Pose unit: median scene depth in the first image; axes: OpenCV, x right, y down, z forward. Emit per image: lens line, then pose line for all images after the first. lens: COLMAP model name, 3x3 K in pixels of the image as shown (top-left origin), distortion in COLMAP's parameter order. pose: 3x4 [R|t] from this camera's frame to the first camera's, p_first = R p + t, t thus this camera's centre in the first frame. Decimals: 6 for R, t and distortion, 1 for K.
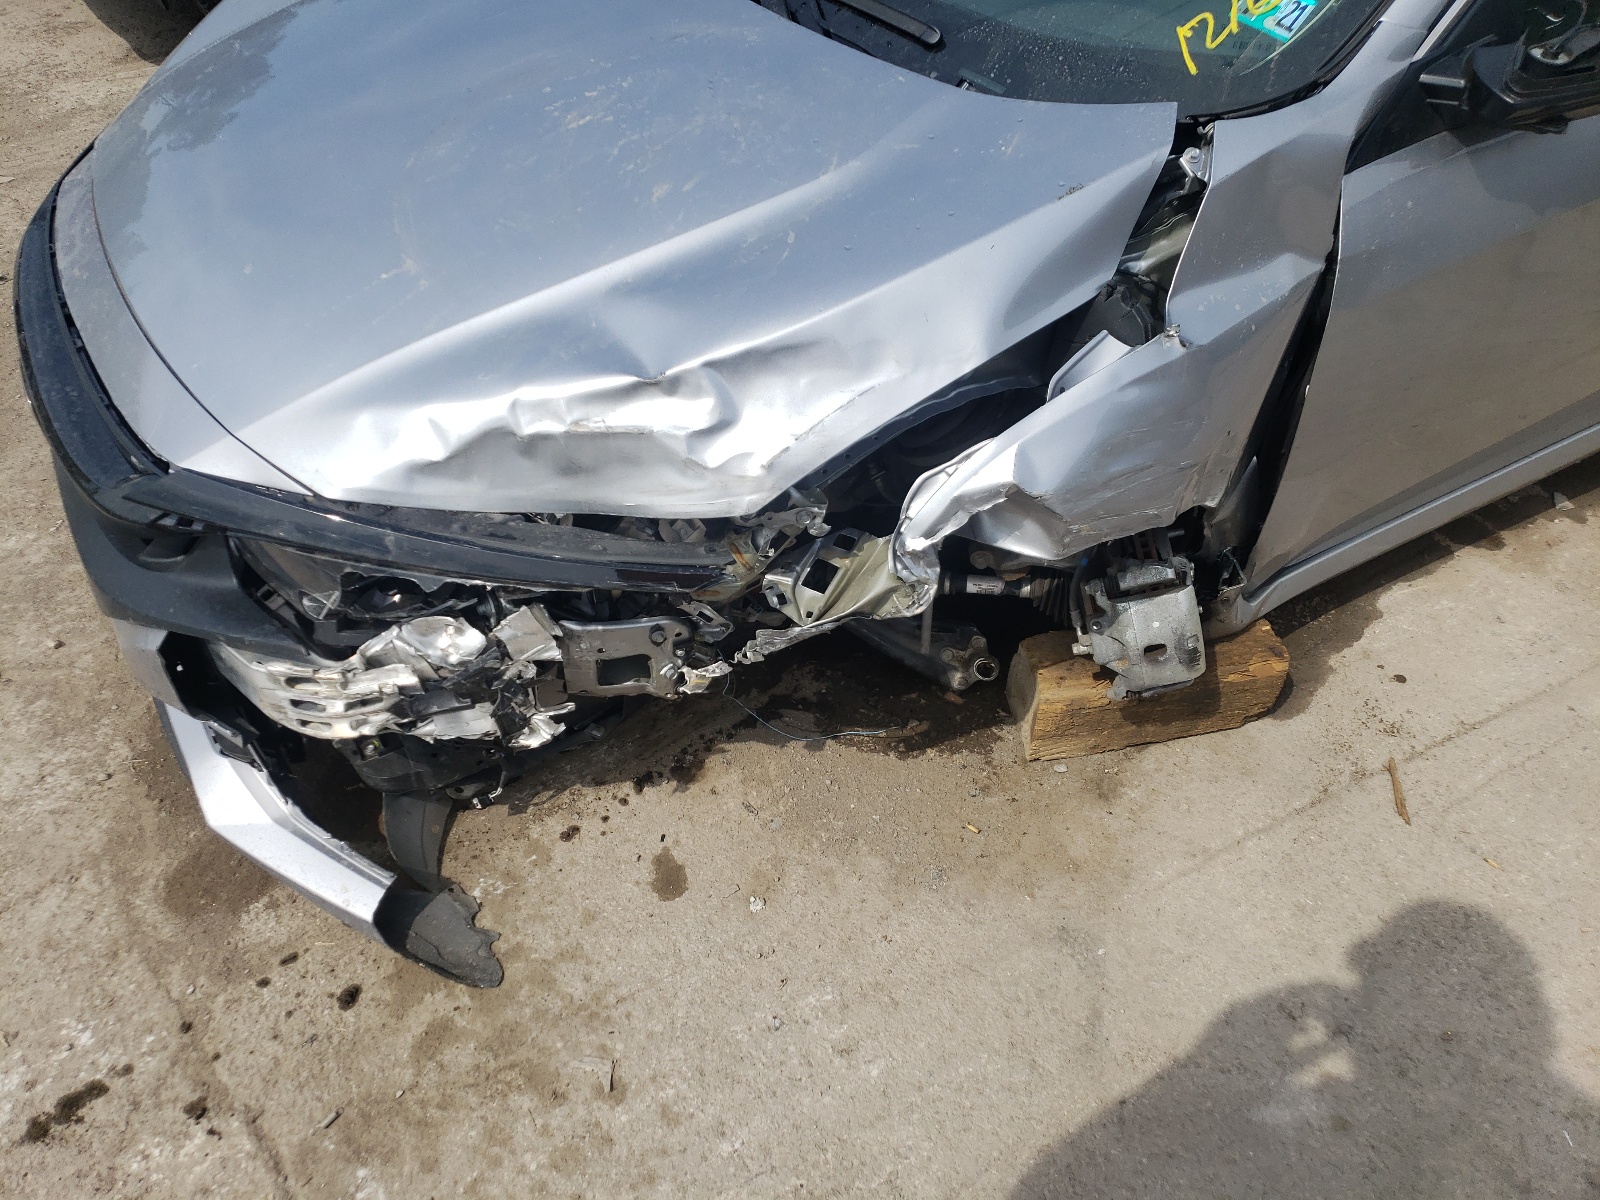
lens RADIAL K [[1241.9, 0, 795.4], [0, 1241.9, 608.7], [0, 0, 1]] dist [0.144860, -0.243575]
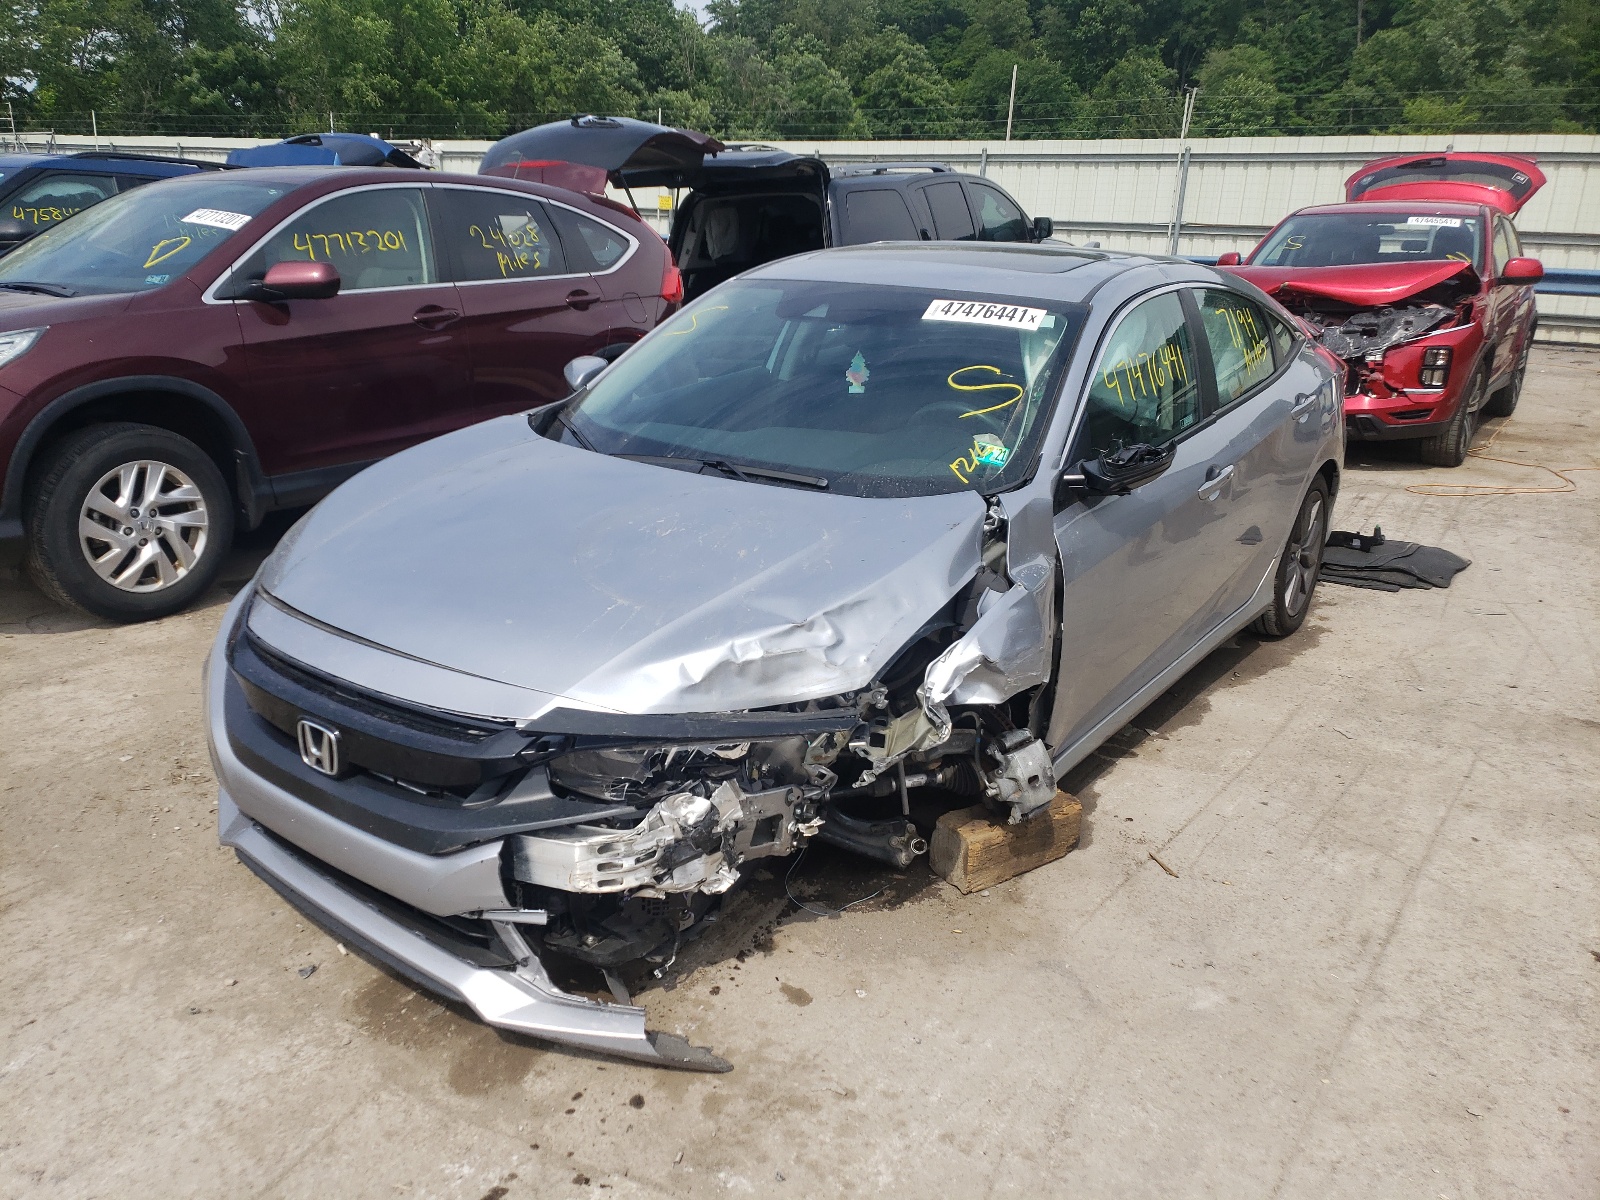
lens RADIAL K [[1241.9, 0, 795.4], [0, 1241.9, 608.7], [0, 0, 1]] dist [0.144860, -0.243575]
pose [[0.909530, -0.102295, 0.402854, -0.746062], [0.264024, 0.890765, -0.369904, 0.411413], [-0.321009, 0.442802, 0.837186, -0.474703]]
